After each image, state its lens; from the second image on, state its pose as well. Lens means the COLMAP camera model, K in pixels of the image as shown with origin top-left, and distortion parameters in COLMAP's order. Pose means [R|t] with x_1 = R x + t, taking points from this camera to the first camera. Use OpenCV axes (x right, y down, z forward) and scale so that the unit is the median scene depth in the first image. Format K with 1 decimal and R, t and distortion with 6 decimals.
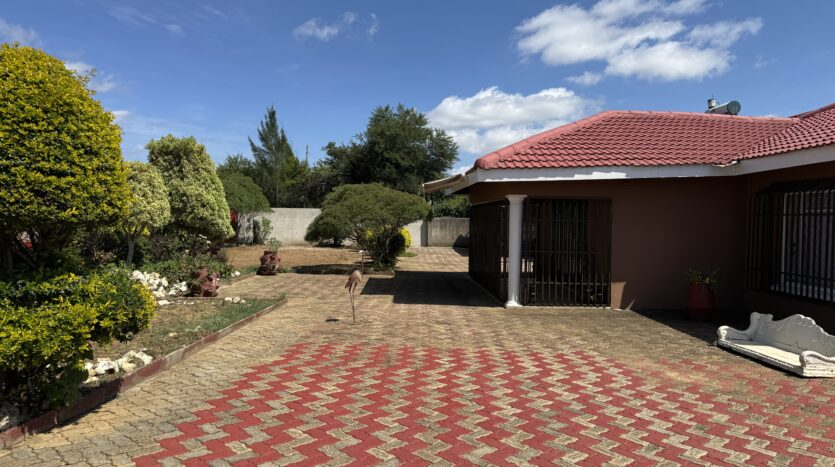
lens RADIAL K [[586.6, 0, 417.5], [0, 586.6, 233.5], [0, 0, 1]] dist [0.007511, -0.002053]
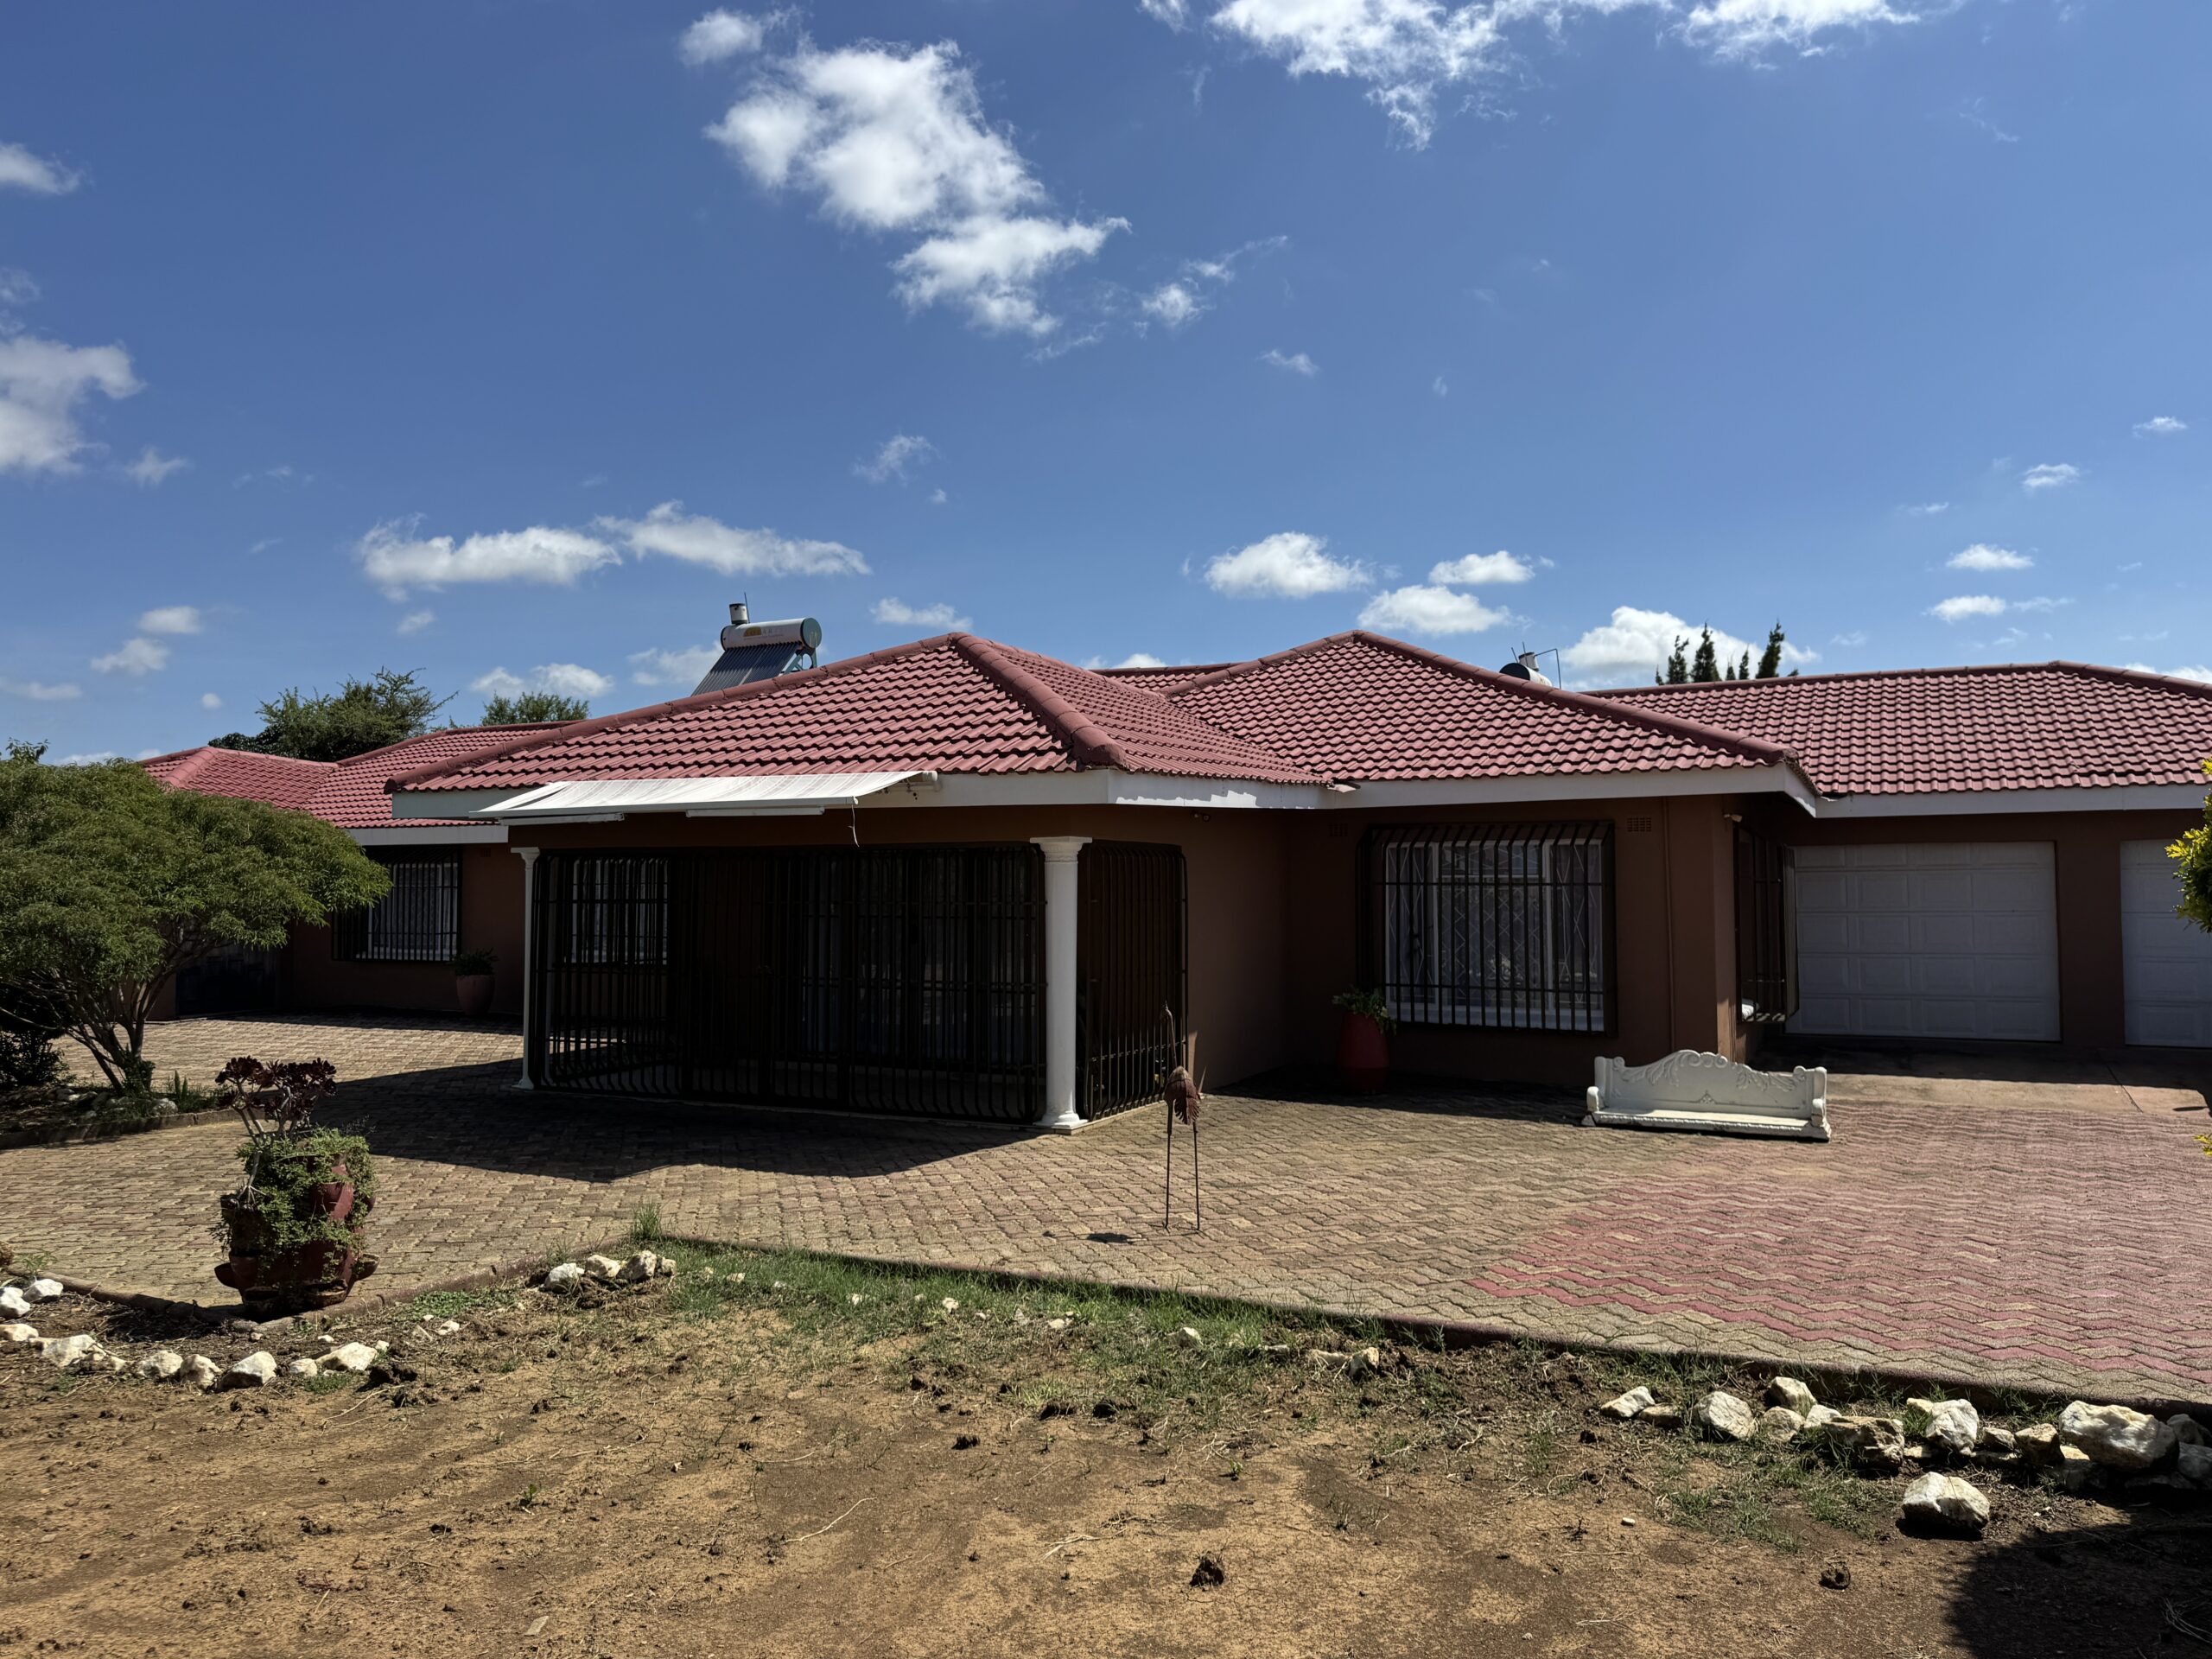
lens RADIAL K [[1560.4, 0, 1106.0], [0, 1560.4, 829.5], [0, 0, 1]] dist [0.092647, -0.104866]
pose [[0.499565, 0.019631, 0.866054, -0.766681], [0.029883, 0.998758, -0.039876, -0.030931], [-0.865761, 0.045801, 0.498357, 0.491333]]
